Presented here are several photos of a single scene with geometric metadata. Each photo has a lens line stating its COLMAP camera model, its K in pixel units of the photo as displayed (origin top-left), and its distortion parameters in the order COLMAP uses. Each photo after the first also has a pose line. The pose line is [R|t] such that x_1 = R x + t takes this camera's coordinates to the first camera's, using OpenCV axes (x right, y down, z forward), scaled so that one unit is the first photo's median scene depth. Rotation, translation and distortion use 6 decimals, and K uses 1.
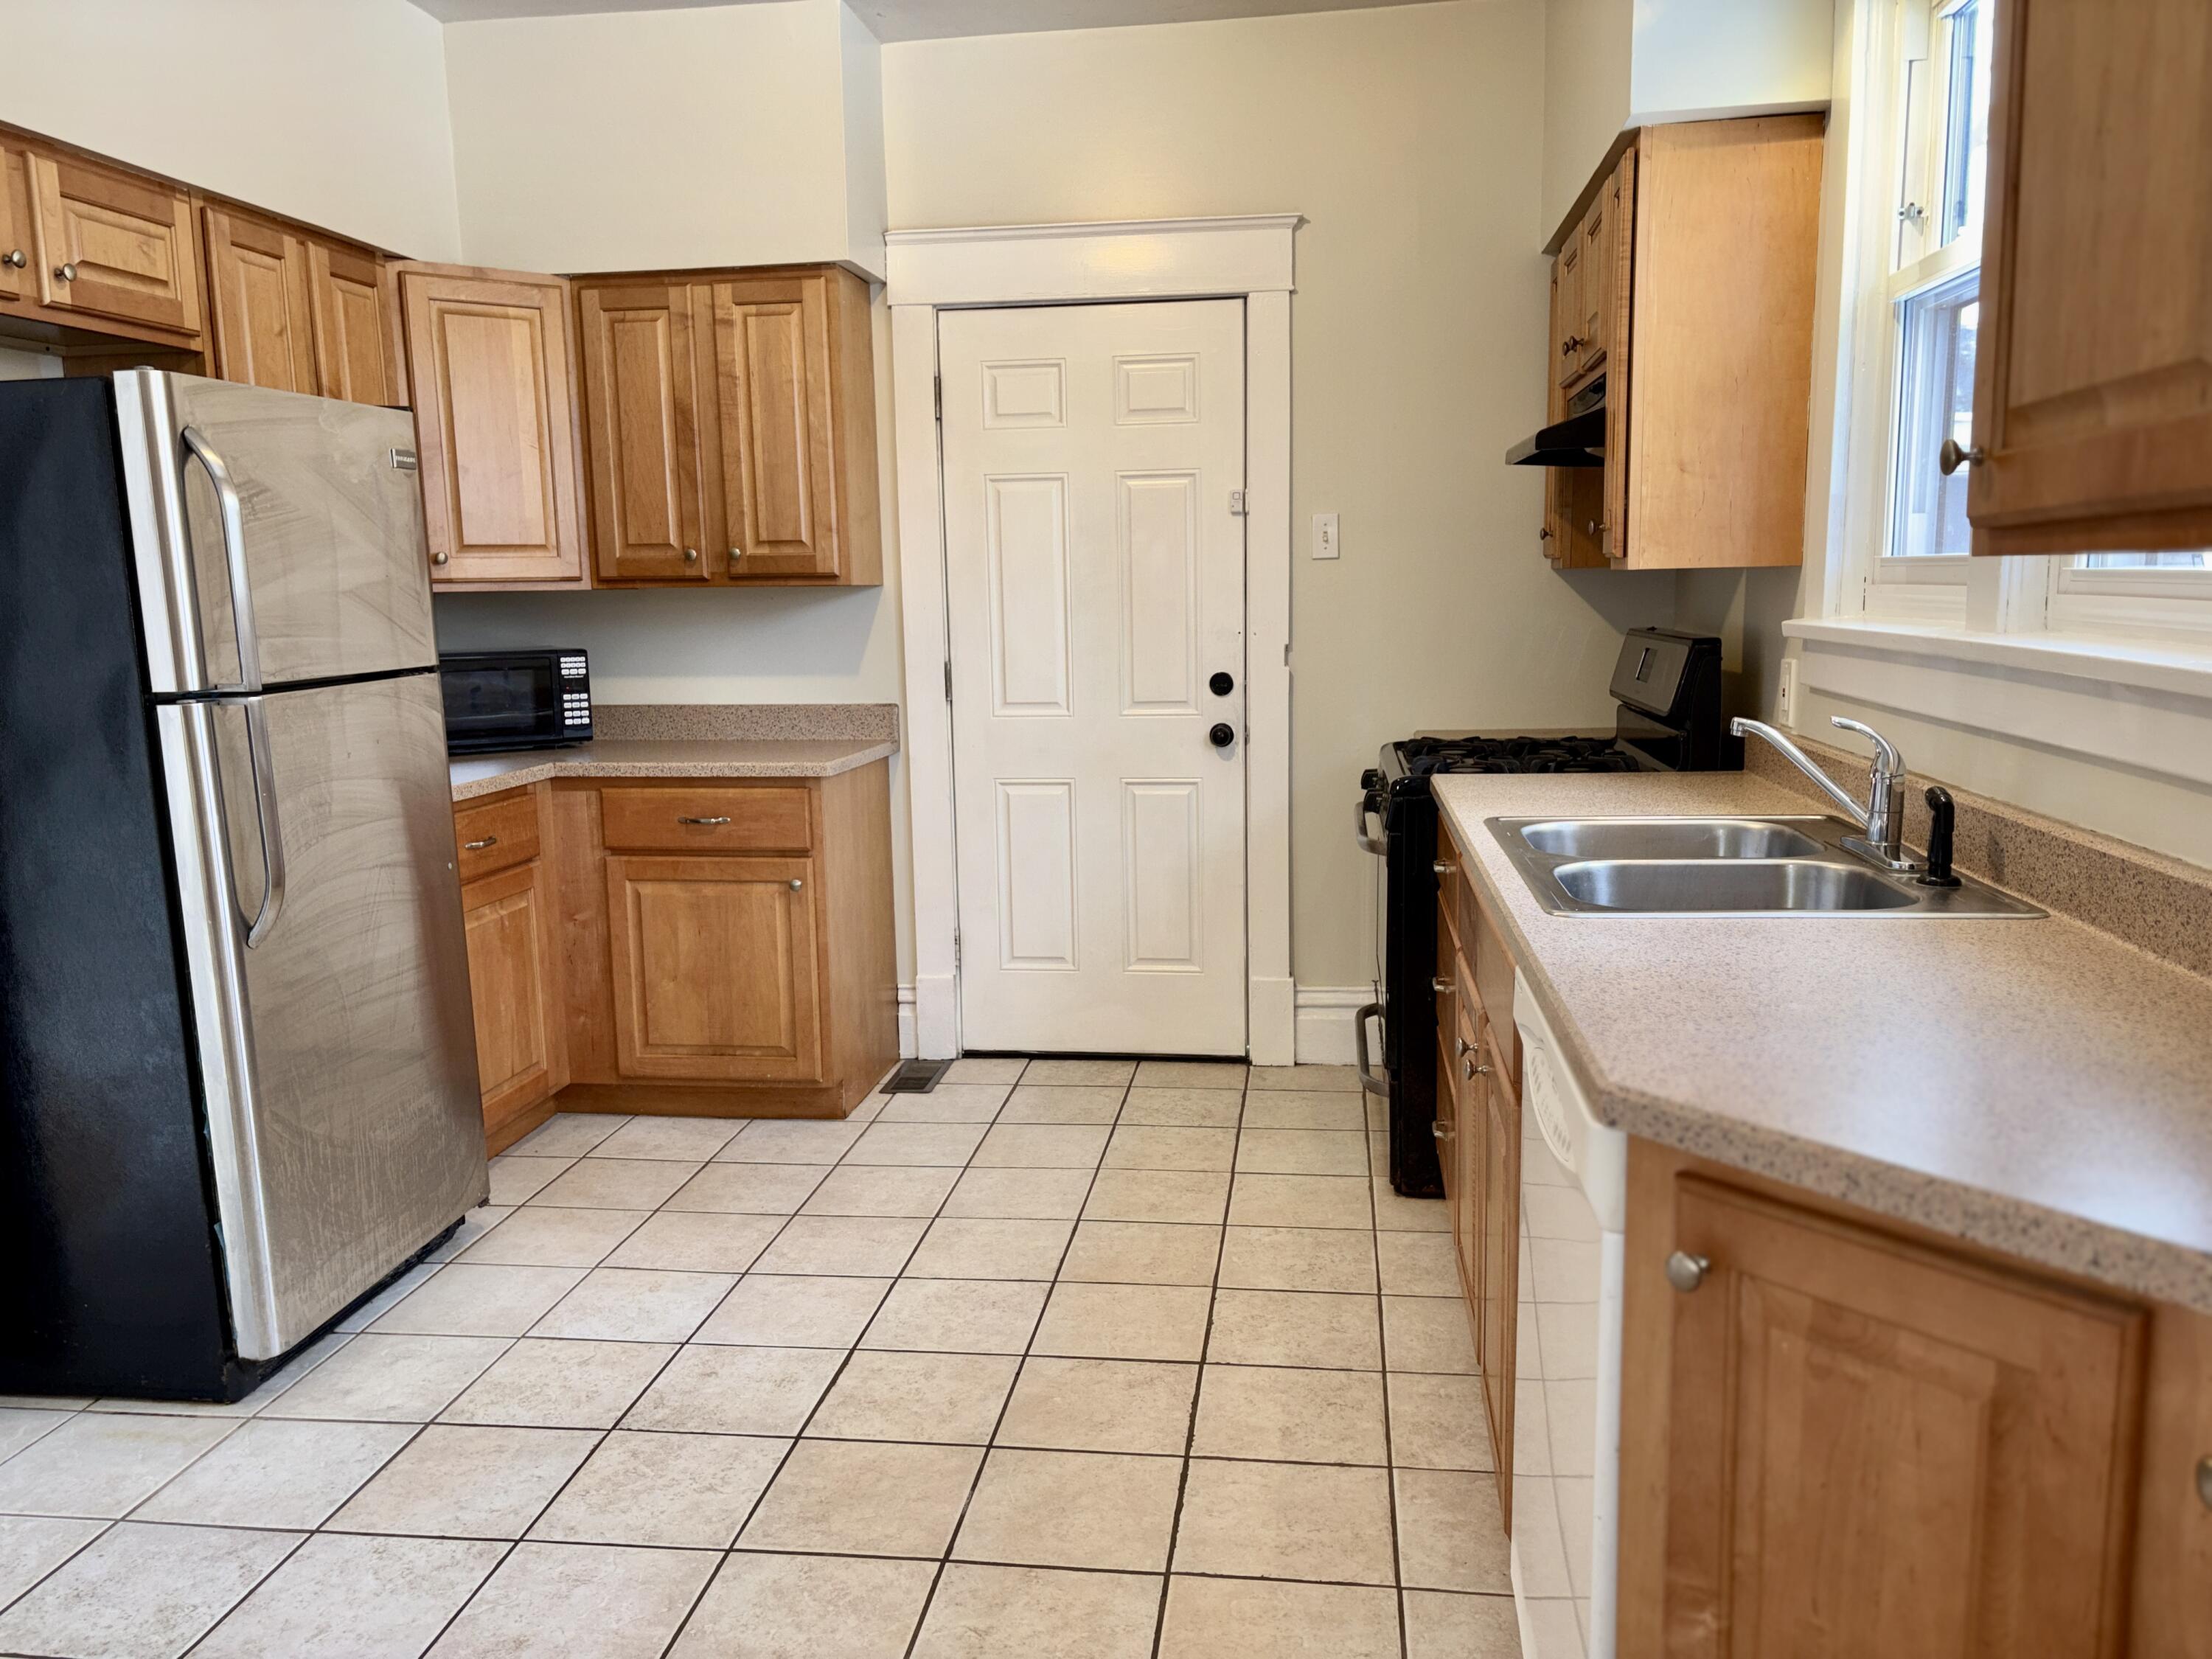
lens RADIAL K [[1674.2, 0, 1136.6], [0, 1674.2, 838.2], [0, 0, 1]] dist [0.047100, -0.044746]
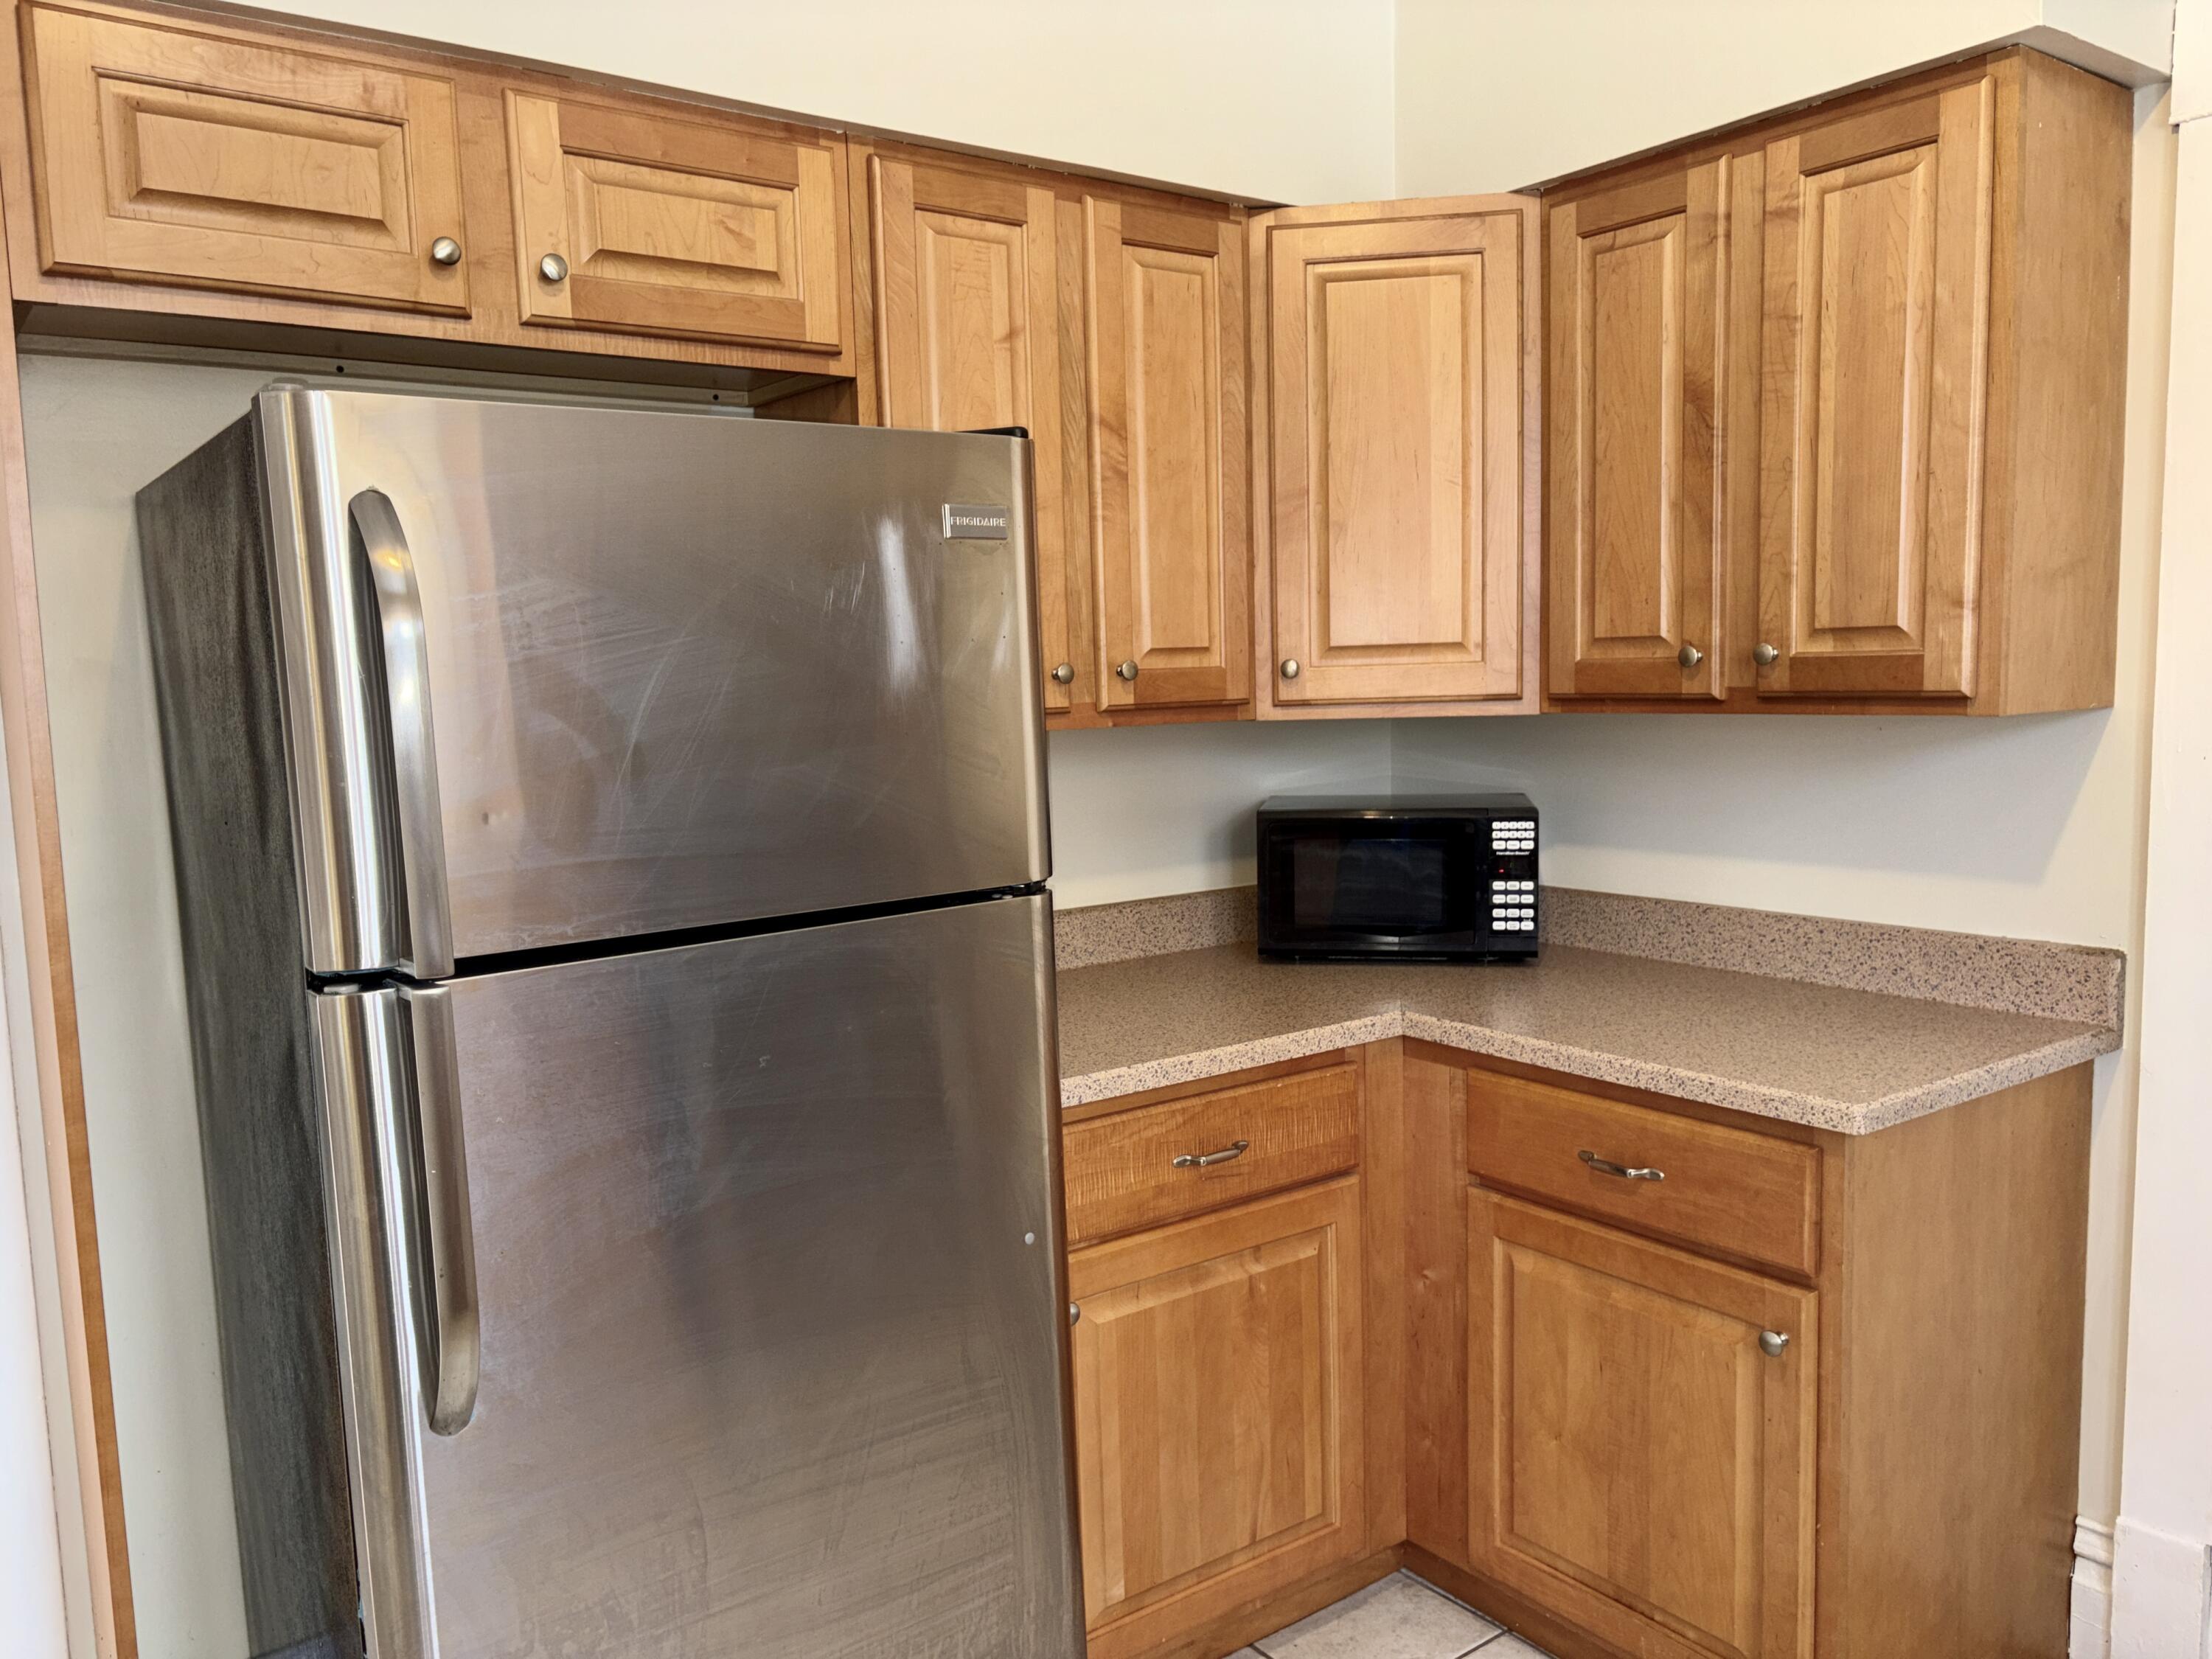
lens RADIAL K [[1674.2, 0, 1136.6], [0, 1674.2, 838.2], [0, 0, 1]] dist [0.047100, -0.044746]
pose [[0.698191, 0.075649, -0.711904, 0.003691], [-0.094543, 0.995435, 0.013055, -0.102173], [0.709642, 0.058190, 0.702155, 0.503209]]
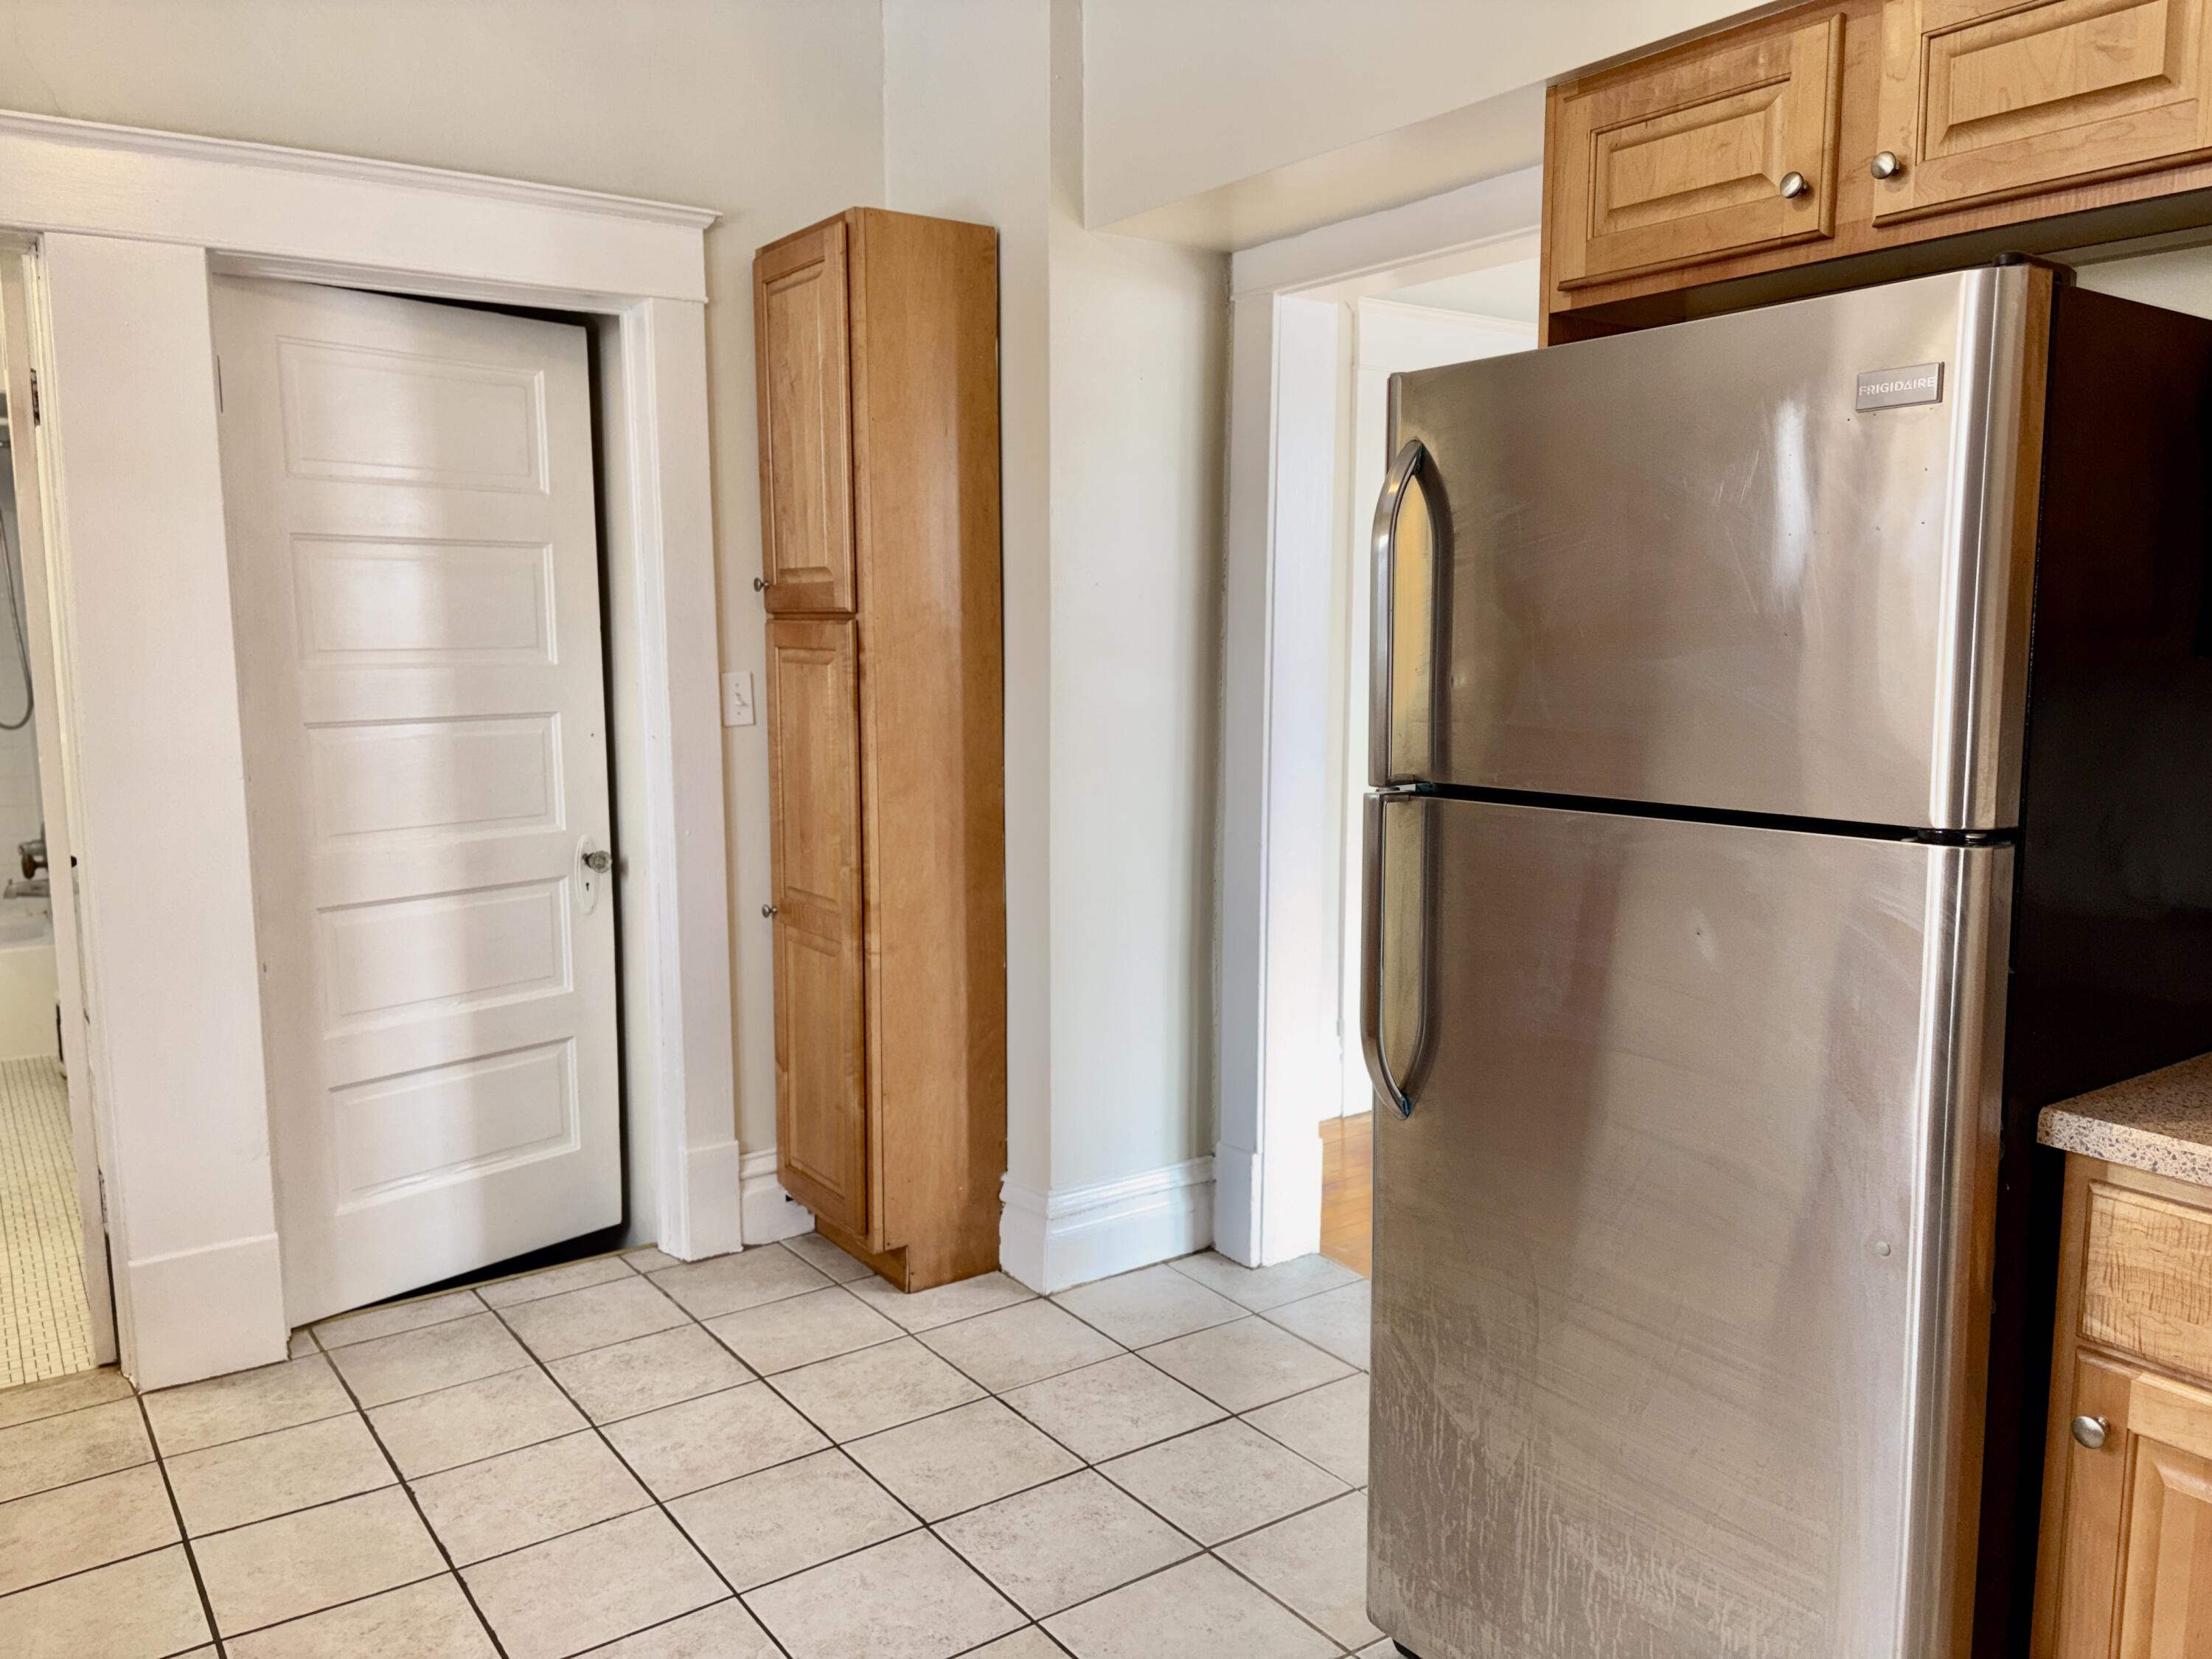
lens RADIAL K [[1700.5, 0, 1106.0], [0, 1700.5, 829.5], [0, 0, 1]] dist [0.053818, -0.132383]
pose [[-0.739147, 0.109006, -0.664665, 0.037389], [-0.064537, 0.970815, 0.230984, -0.153028], [0.670445, 0.213627, -0.710540, 0.923164]]
